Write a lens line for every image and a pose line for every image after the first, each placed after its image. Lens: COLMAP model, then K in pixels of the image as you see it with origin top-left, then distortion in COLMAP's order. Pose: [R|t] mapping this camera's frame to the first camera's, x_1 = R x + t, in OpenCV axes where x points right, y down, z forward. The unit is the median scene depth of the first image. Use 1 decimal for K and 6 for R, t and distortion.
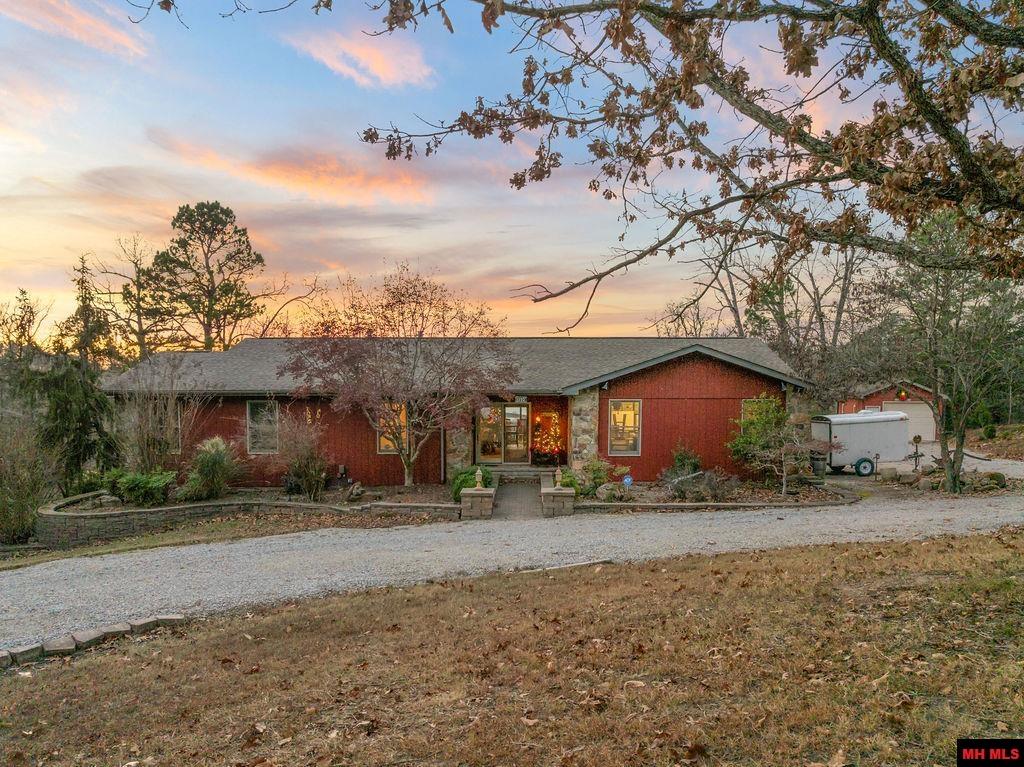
lens RADIAL K [[725.4, 0, 514.0], [0, 725.4, 386.8], [0, 0, 1]] dist [-0.056993, 0.028904]
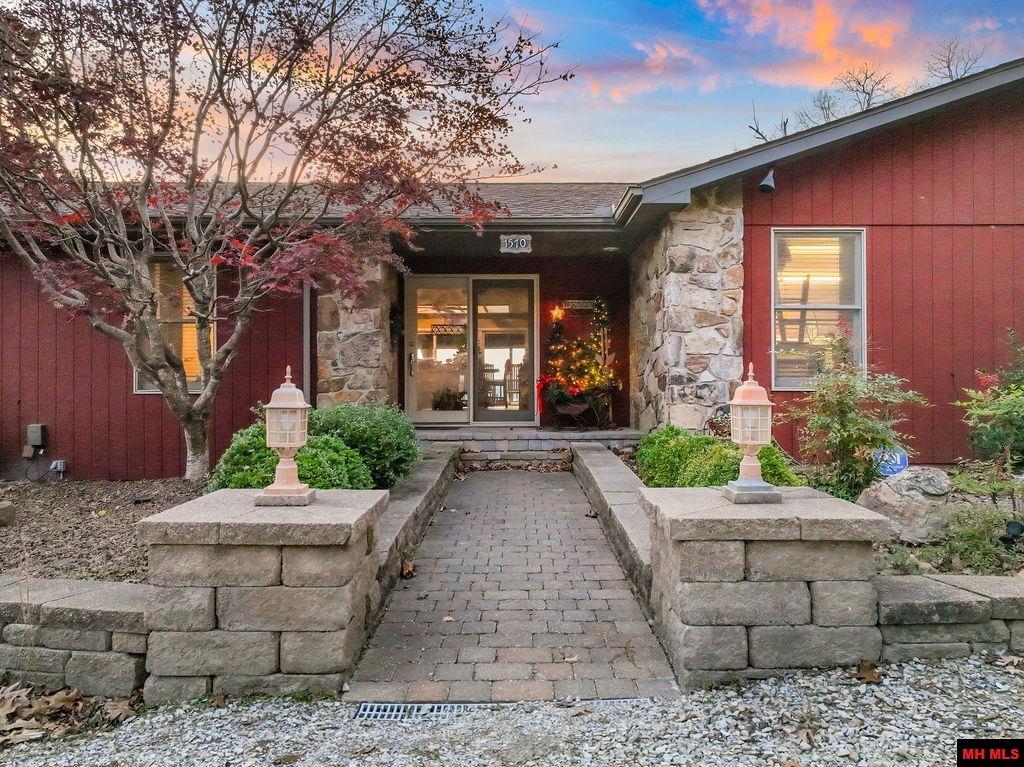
lens RADIAL K [[725.4, 0, 514.0], [0, 725.4, 386.8], [0, 0, 1]] dist [-0.056993, 0.028904]
pose [[0.999840, -0.002426, 0.017700, 0.001639], [0.002264, 0.999955, 0.009170, 0.090524], [-0.017722, -0.009128, 0.999801, 0.659215]]
